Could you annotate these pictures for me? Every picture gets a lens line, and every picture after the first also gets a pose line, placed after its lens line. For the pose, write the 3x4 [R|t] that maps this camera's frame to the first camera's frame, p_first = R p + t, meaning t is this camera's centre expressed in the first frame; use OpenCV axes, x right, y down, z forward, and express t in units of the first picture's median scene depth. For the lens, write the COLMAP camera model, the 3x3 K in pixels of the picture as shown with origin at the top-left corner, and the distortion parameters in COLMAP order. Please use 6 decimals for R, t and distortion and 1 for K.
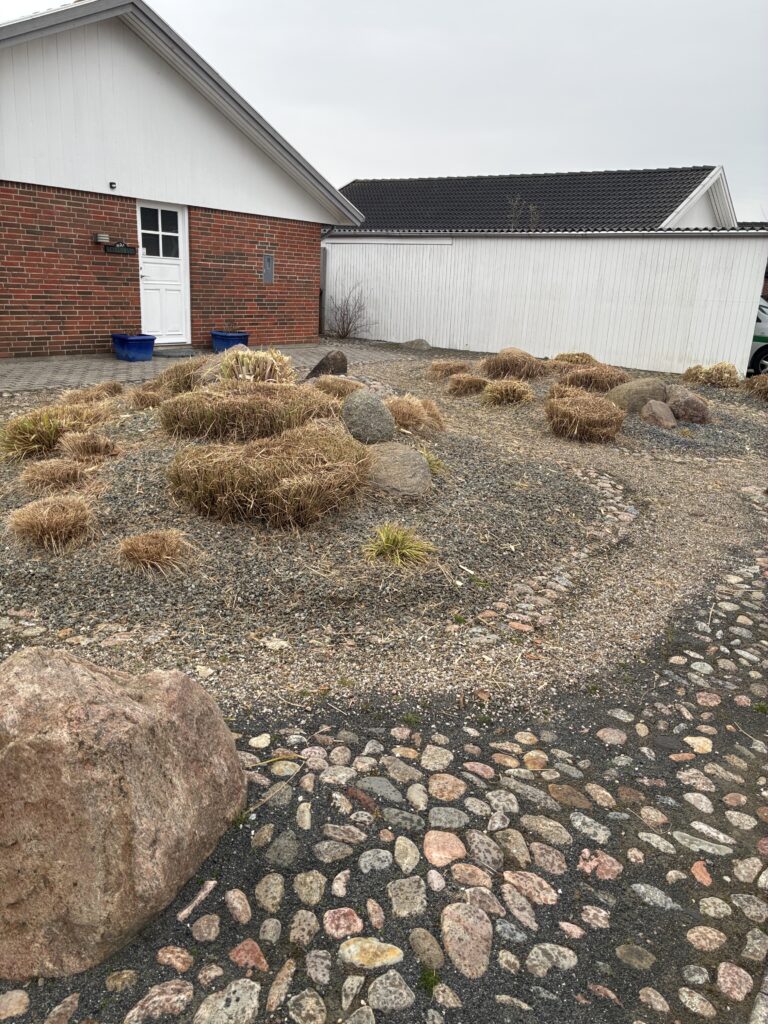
lens RADIAL K [[740.1, 0, 379.1], [0, 740.1, 498.6], [0, 0, 1]] dist [0.099551, -0.113526]
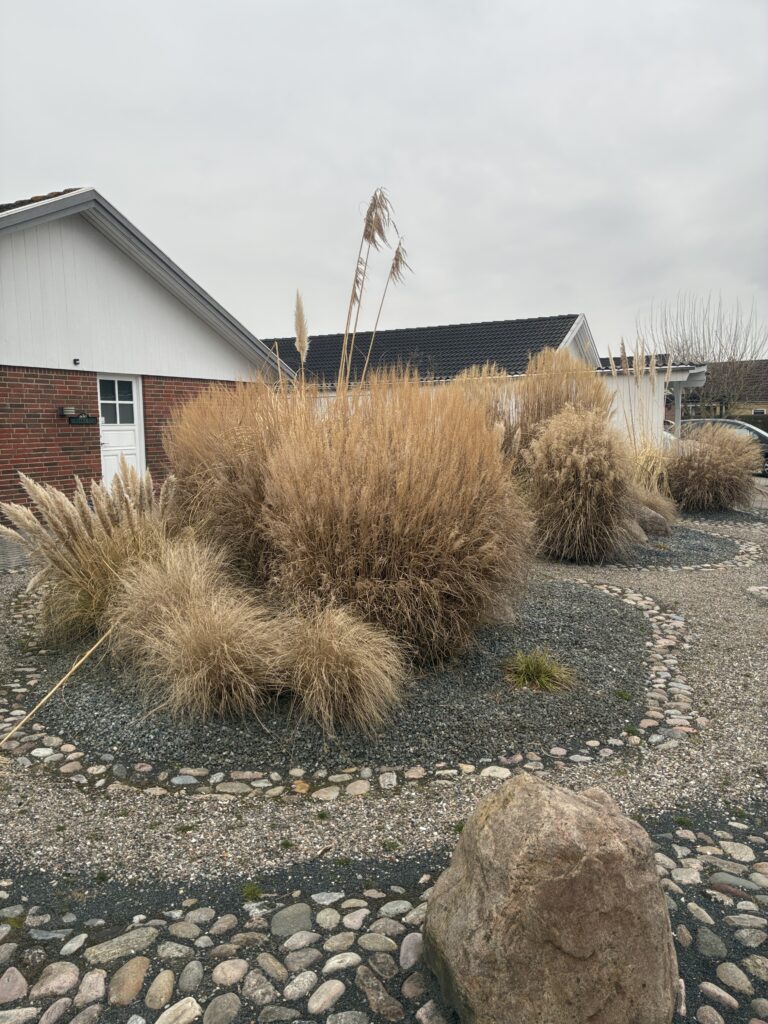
lens RADIAL K [[740.1, 0, 379.1], [0, 740.1, 498.6], [0, 0, 1]] dist [0.099551, -0.113526]
pose [[0.983814, -0.083172, 0.158722, -0.125590], [0.110943, 0.978293, -0.175030, -0.005681], [-0.140719, 0.189806, 0.971685, -0.022772]]
